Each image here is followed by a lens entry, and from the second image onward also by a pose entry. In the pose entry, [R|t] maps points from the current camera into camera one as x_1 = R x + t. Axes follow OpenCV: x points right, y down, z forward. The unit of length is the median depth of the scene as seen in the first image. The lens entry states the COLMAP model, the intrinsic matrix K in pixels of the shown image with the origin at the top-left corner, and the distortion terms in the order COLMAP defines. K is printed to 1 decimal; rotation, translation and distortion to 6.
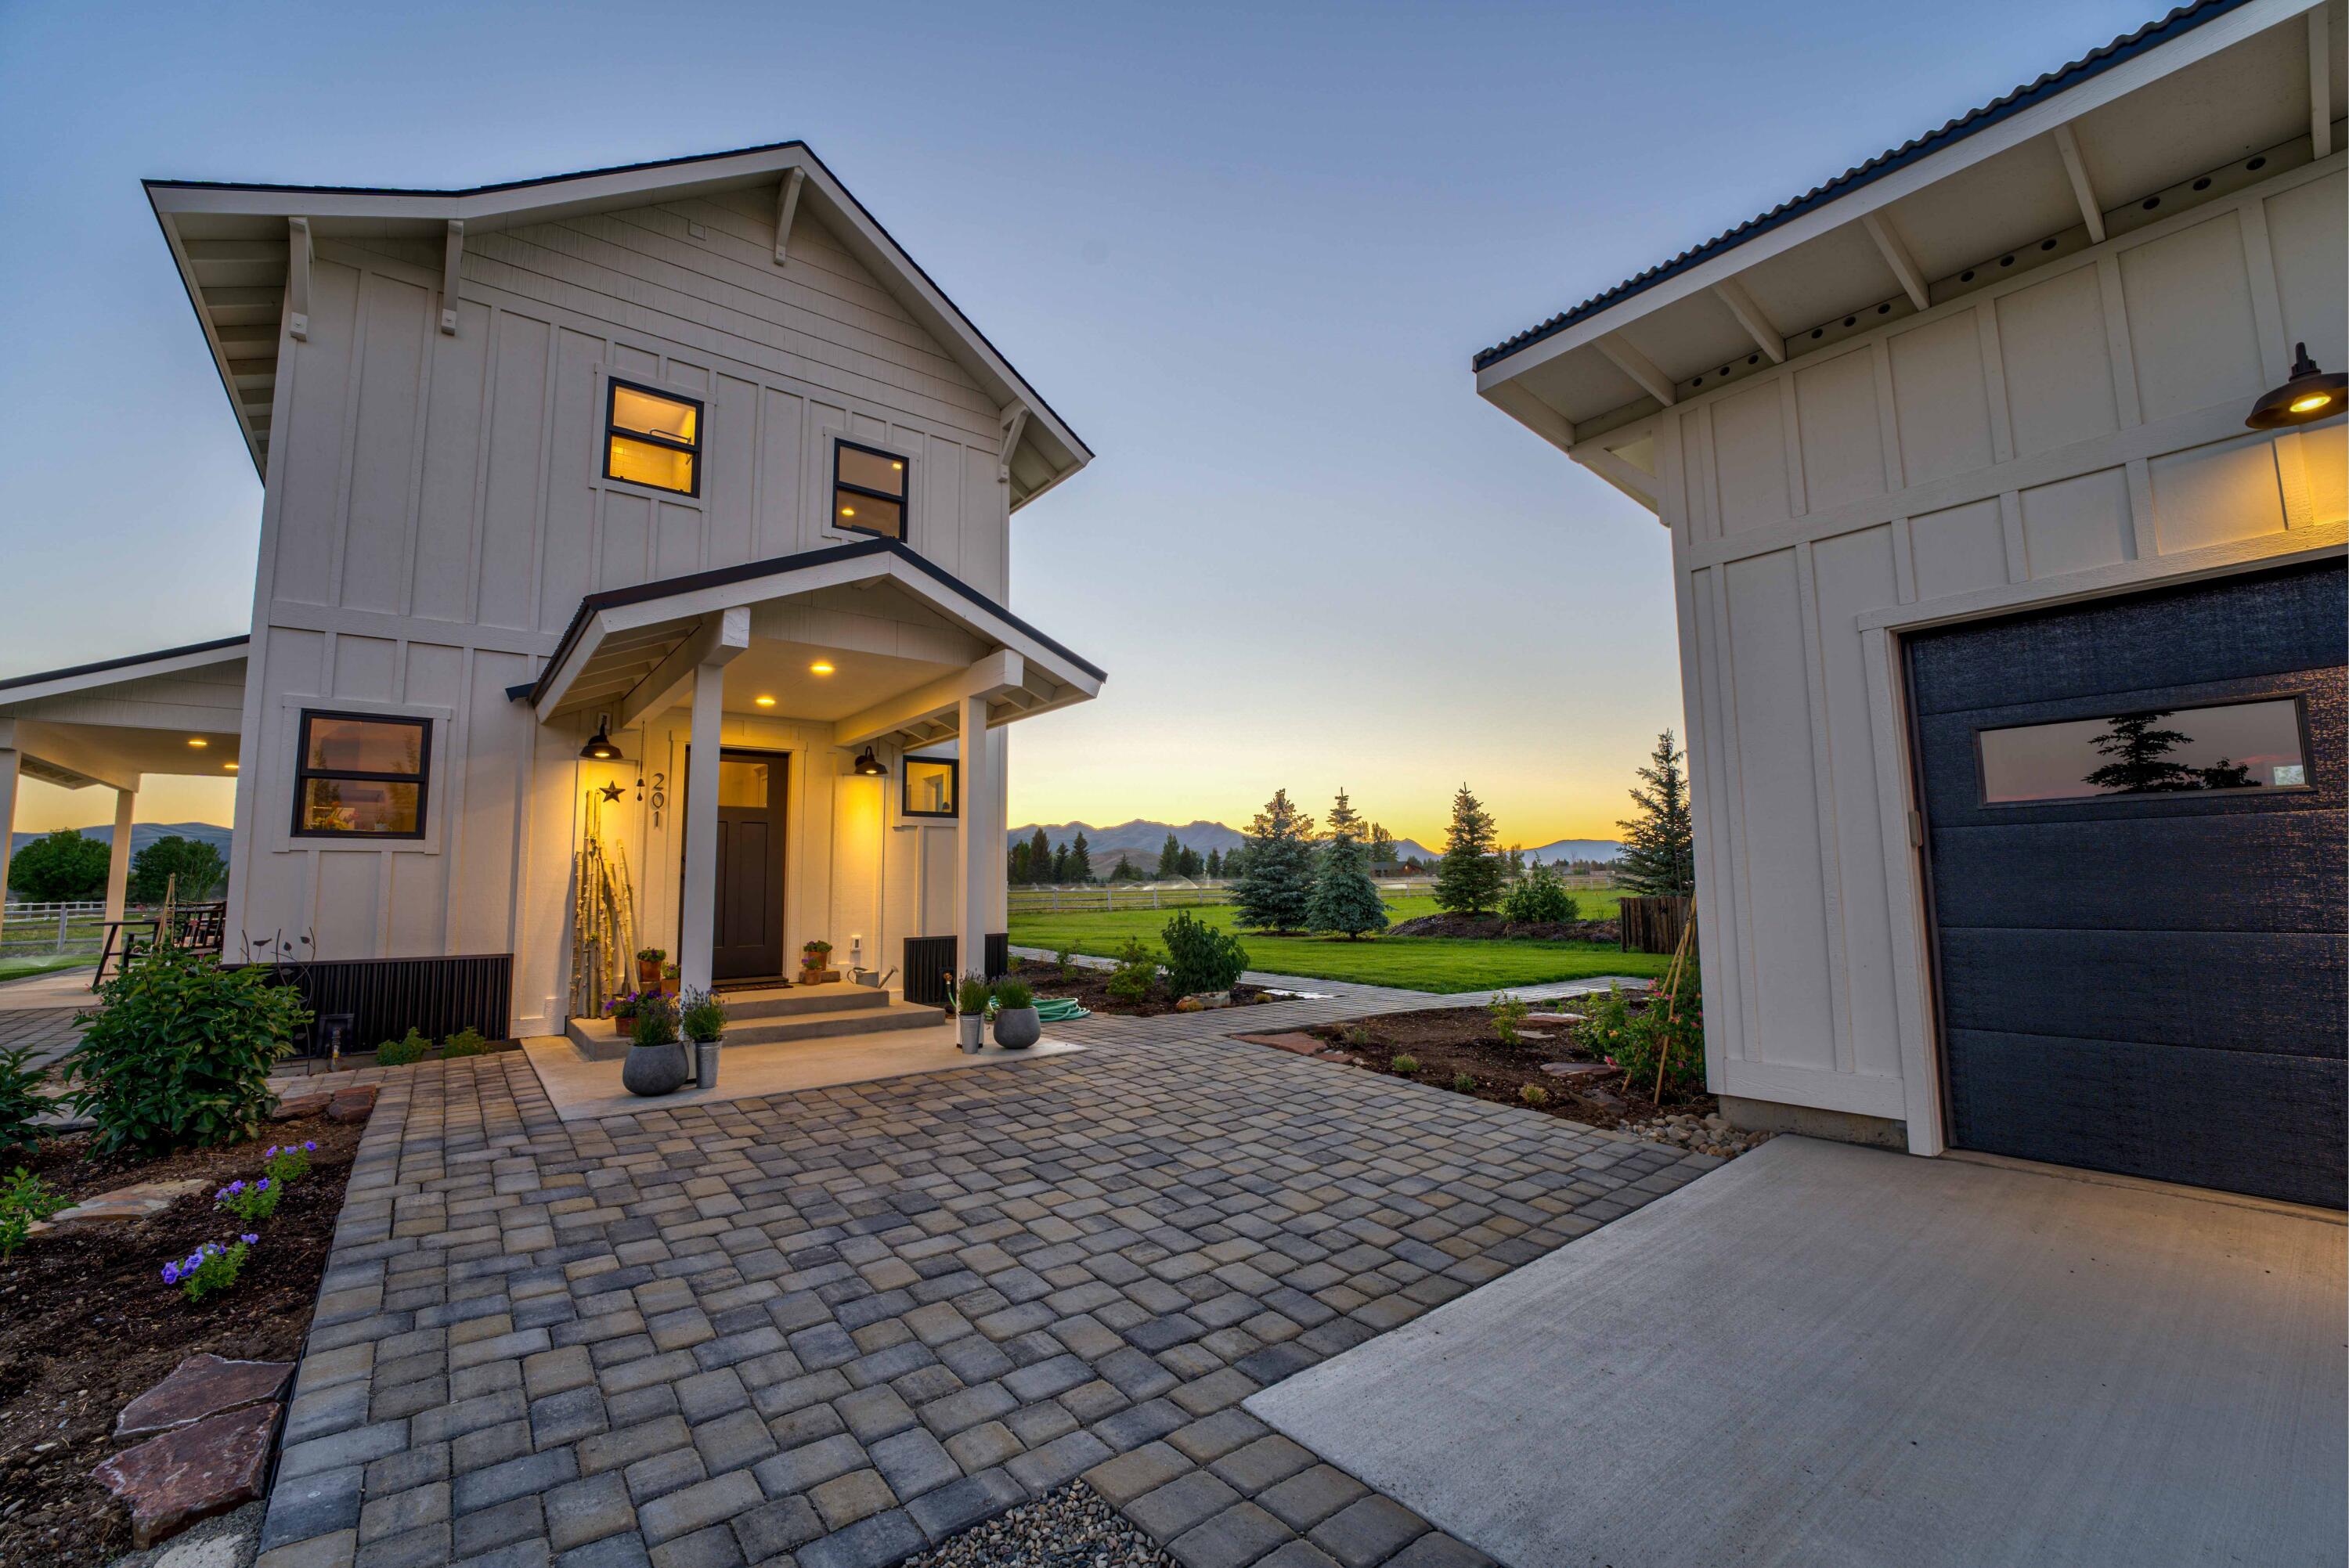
lens RADIAL K [[954.2, 0, 1174.5], [0, 954.2, 784.0], [0, 0, 1]] dist [-0.022894, 0.000130]
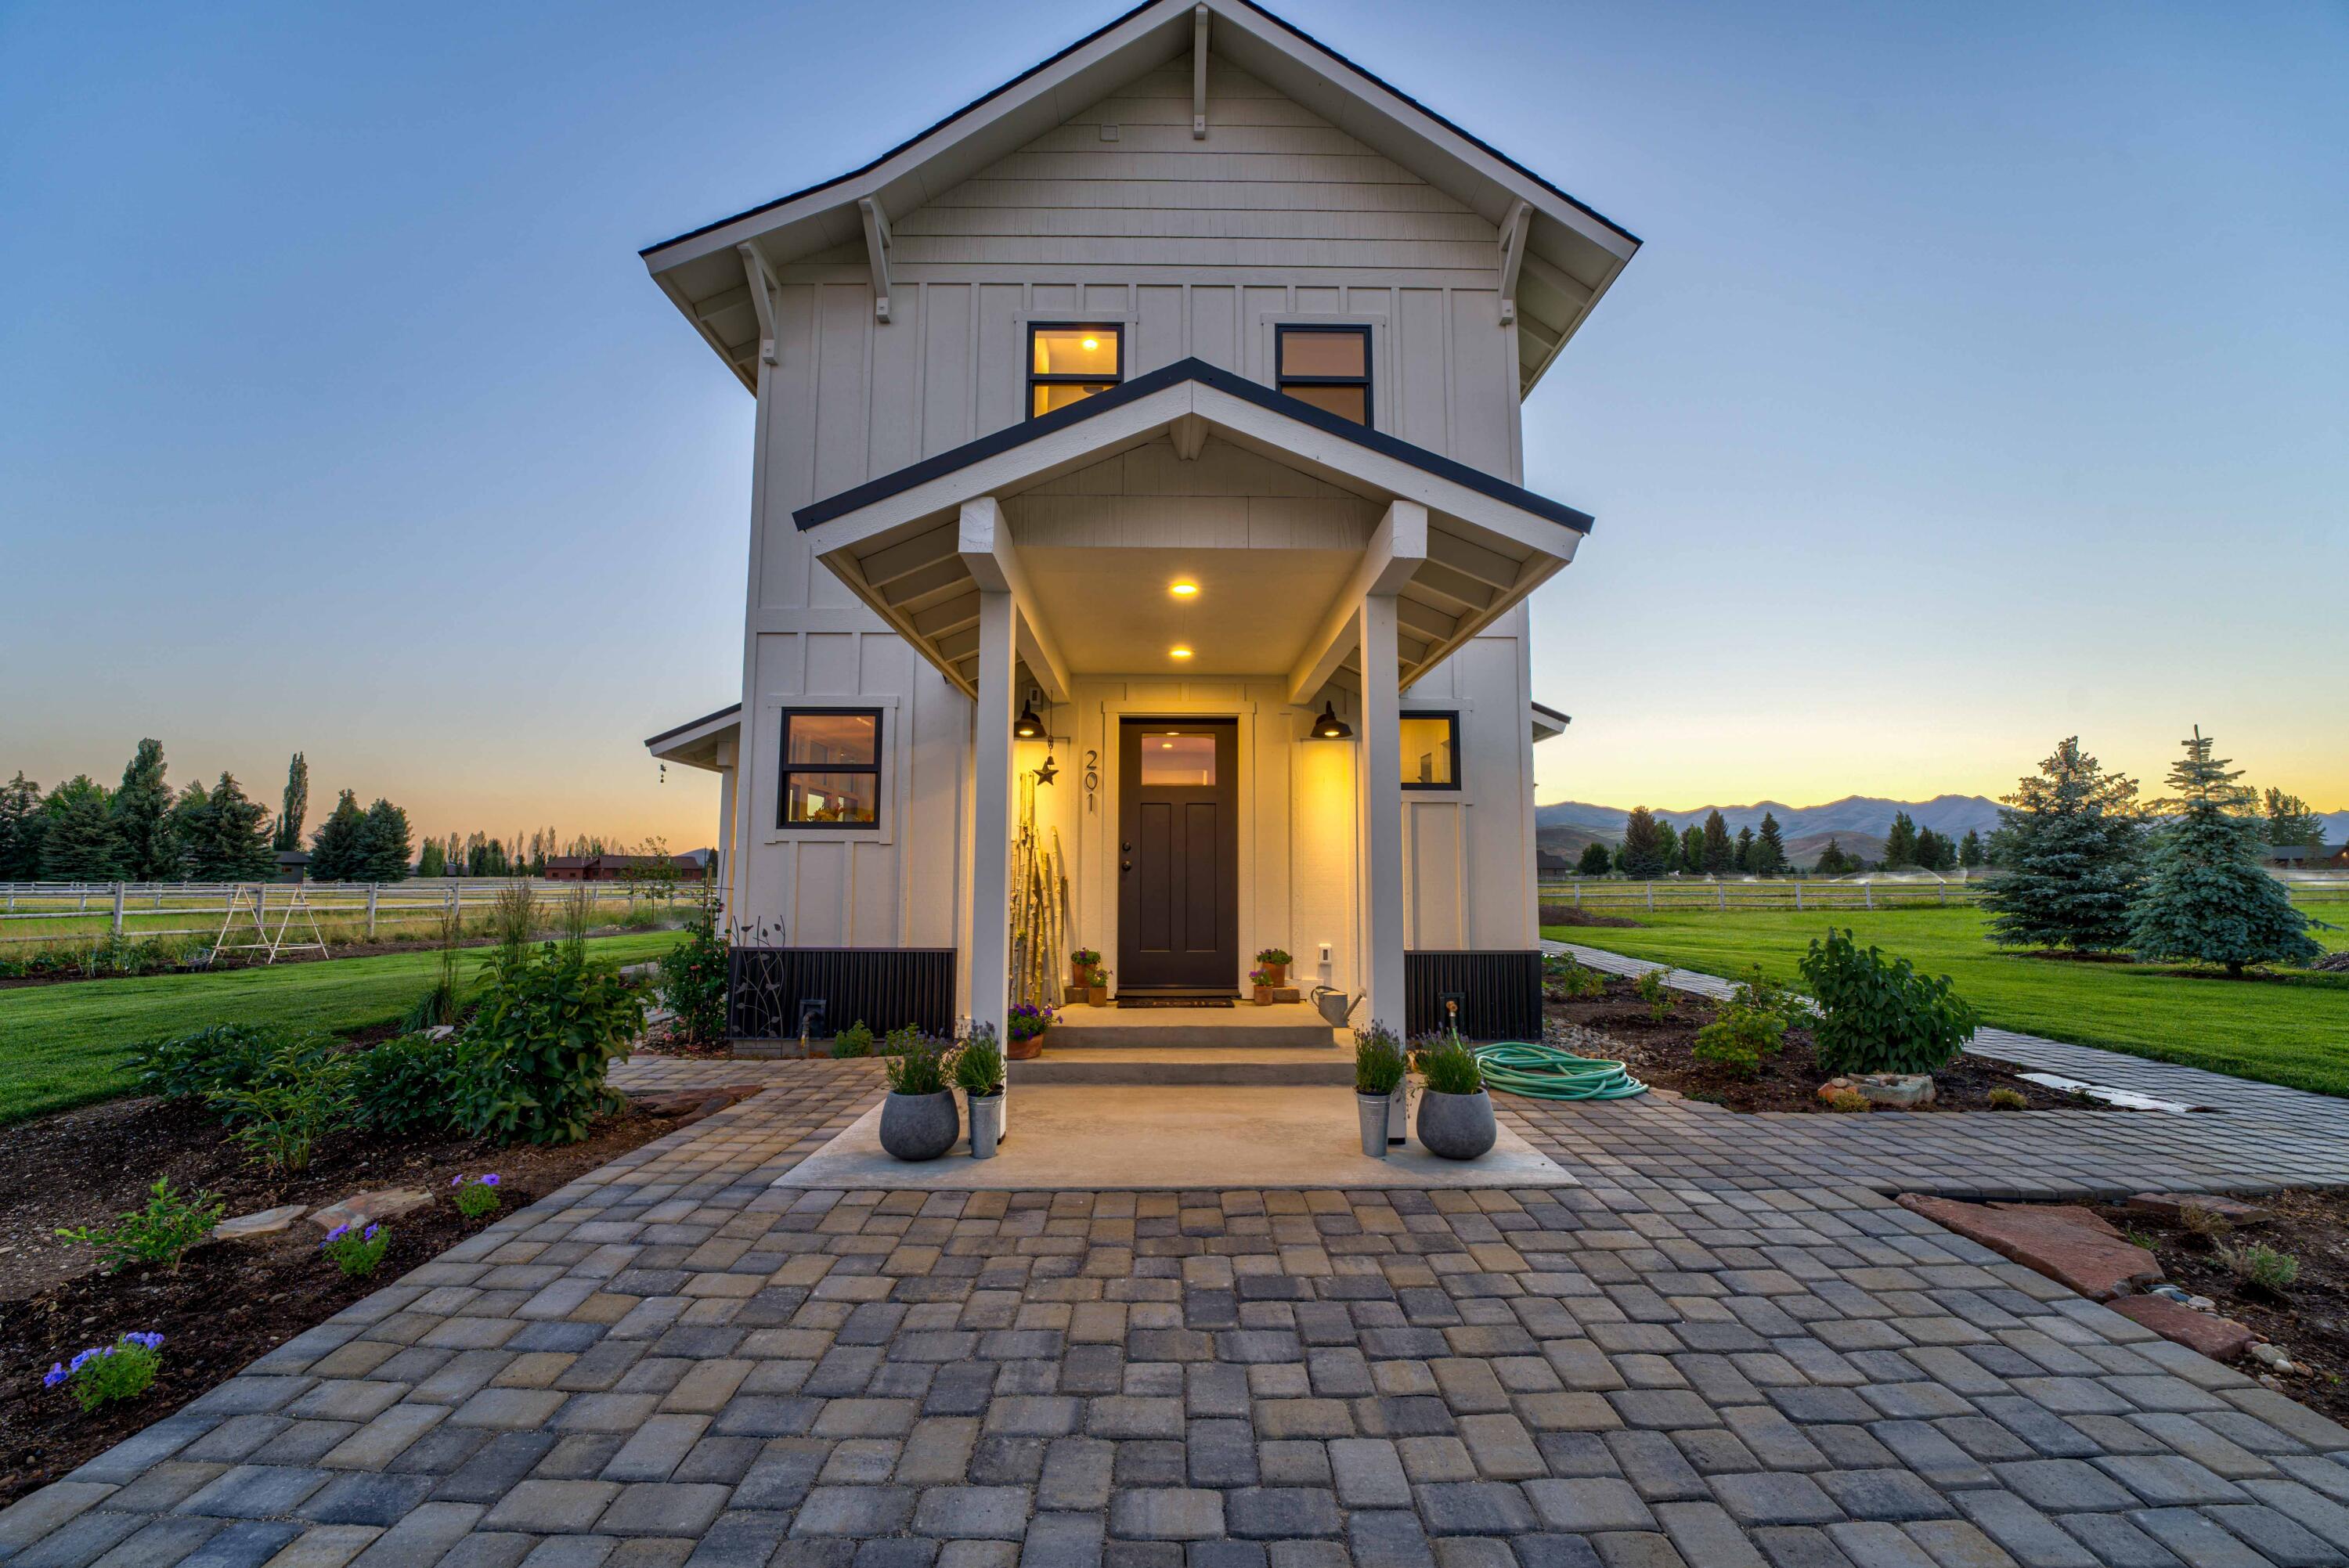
lens RADIAL K [[965.1, 0, 1174.5], [0, 965.1, 784.0], [0, 0, 1]] dist [-0.027213, 0.002685]
pose [[0.790742, -0.043281, -0.610617, 0.046132], [0.051564, 0.998662, -0.004011, 0.020136], [0.609974, -0.028314, 0.791916, 0.248117]]
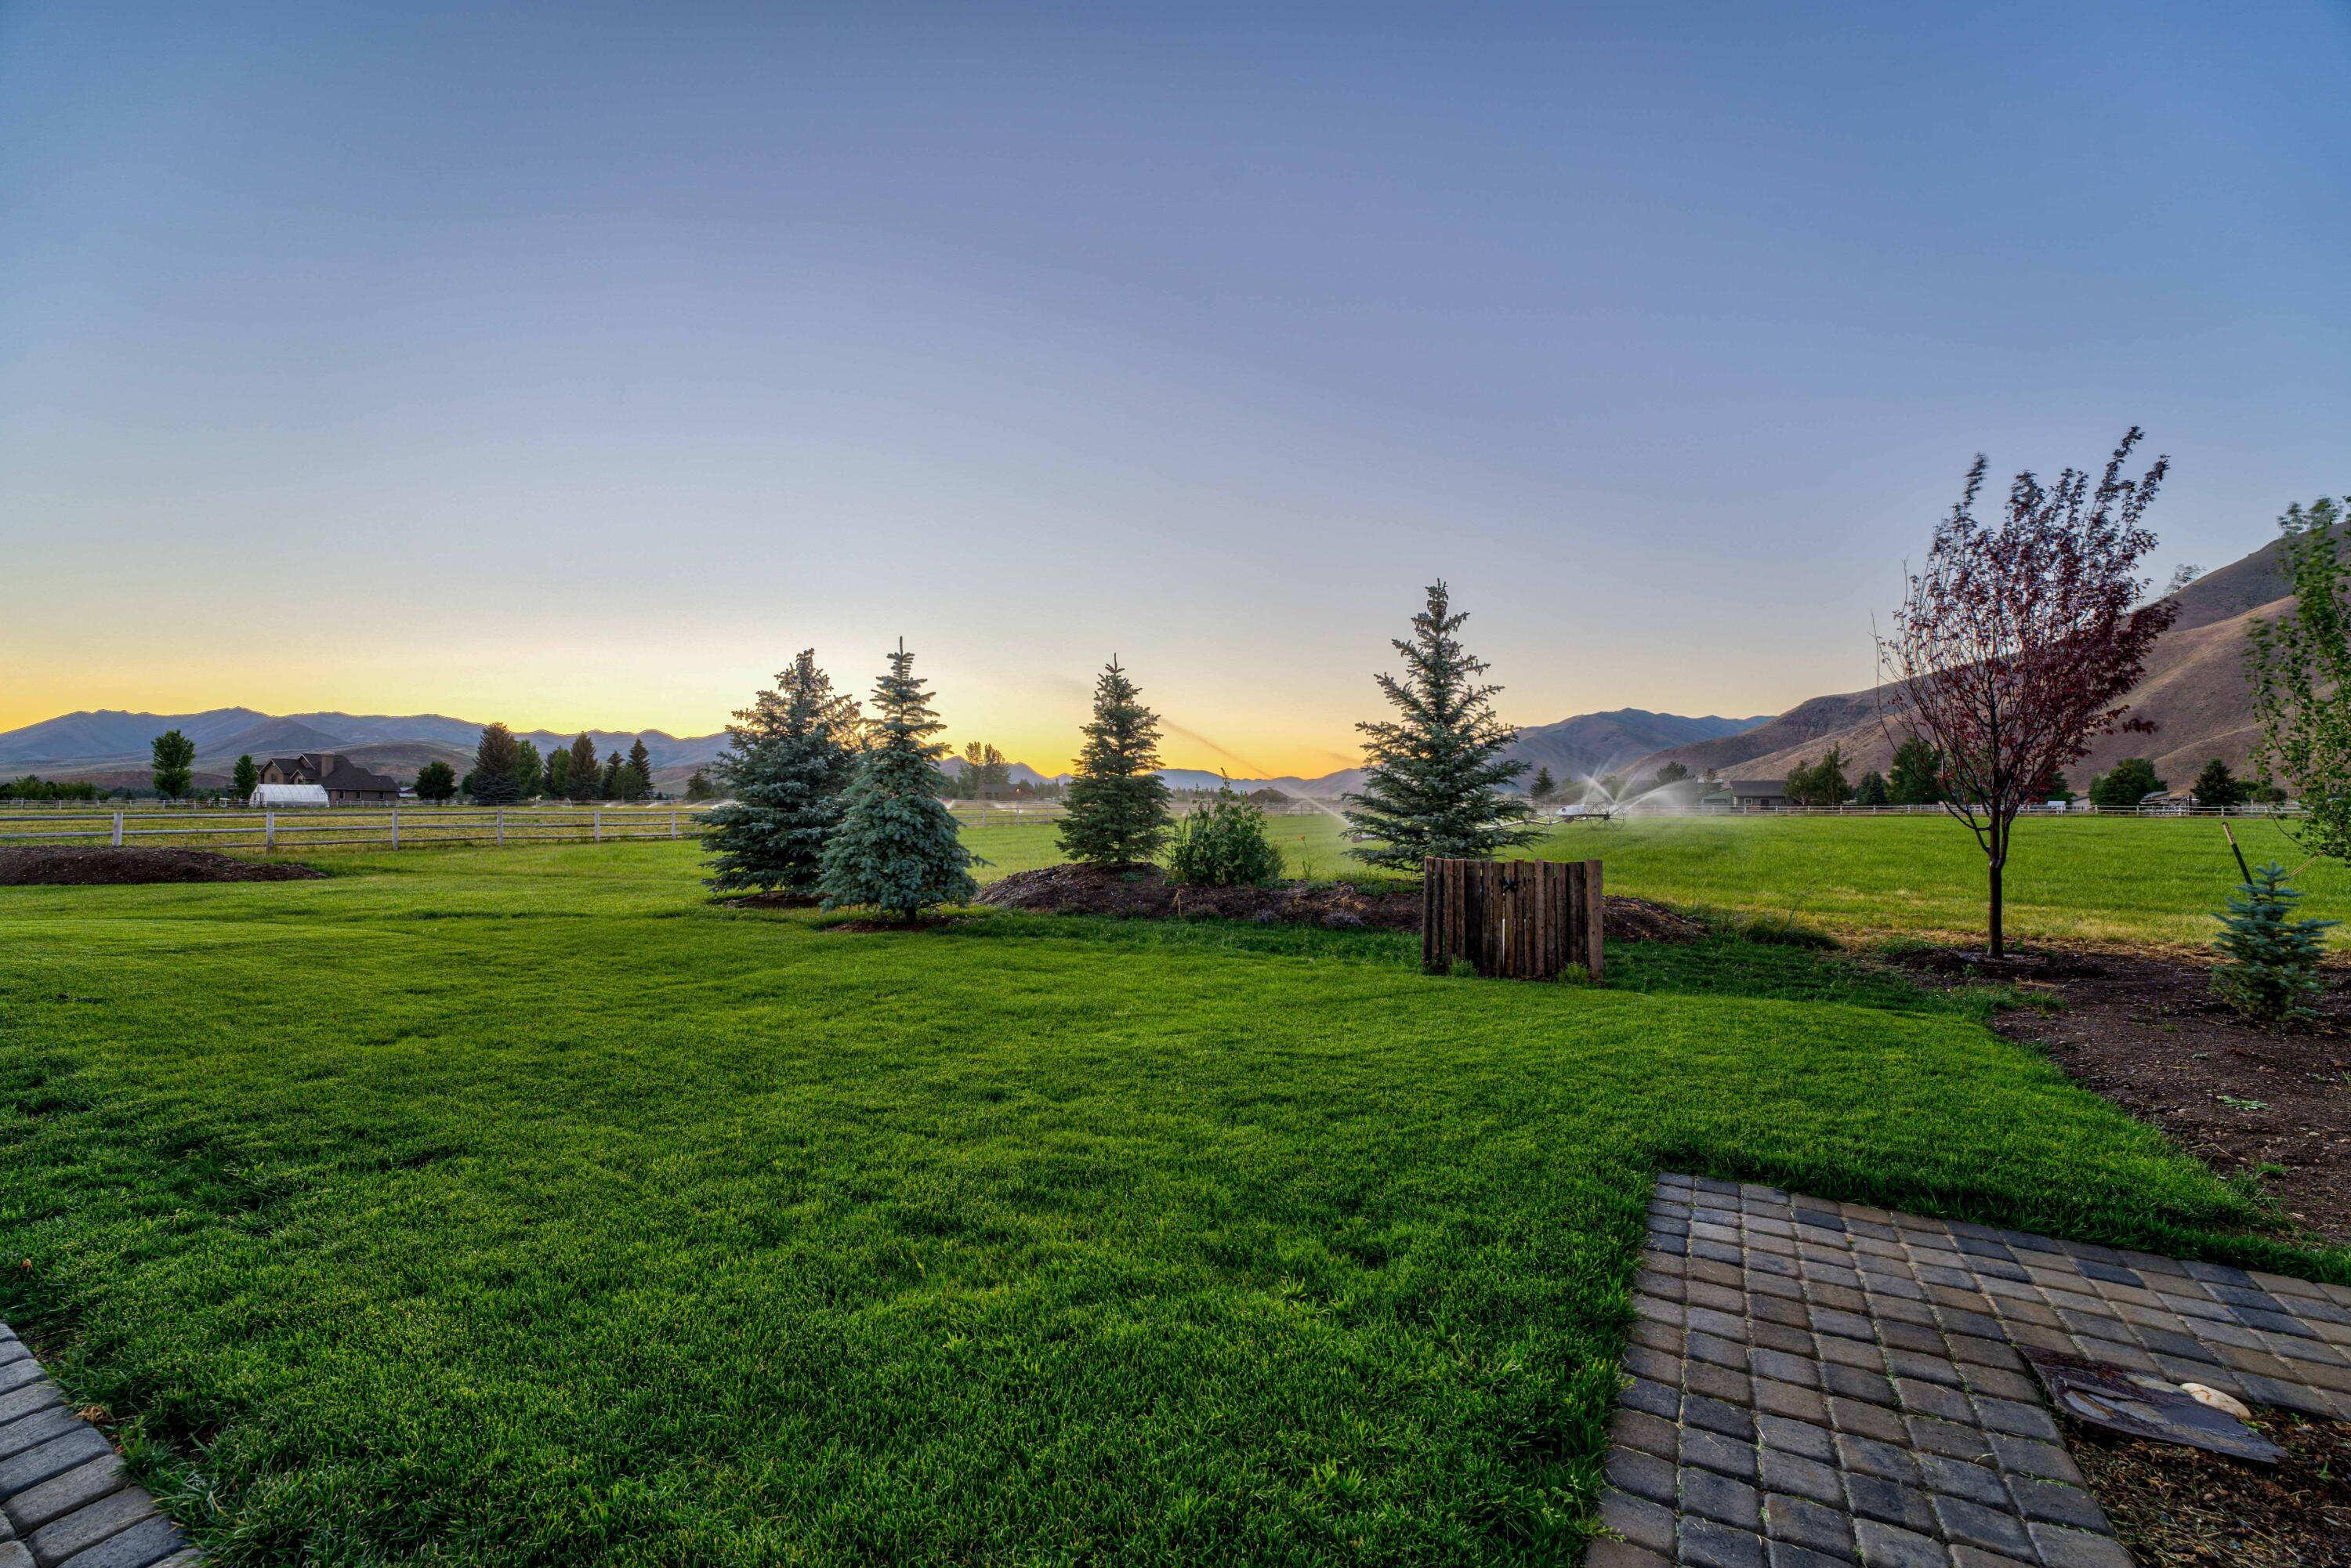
lens RADIAL K [[955.1, 0, 1175.5], [0, 955.1, 784.0], [0, 0, 1]] dist [-0.022894, 0.000130]
pose [[0.920181, 0.026865, 0.390569, 0.225975], [-0.058526, 0.995872, 0.069386, 0.080699], [-0.387093, -0.086706, 0.917955, 0.907377]]
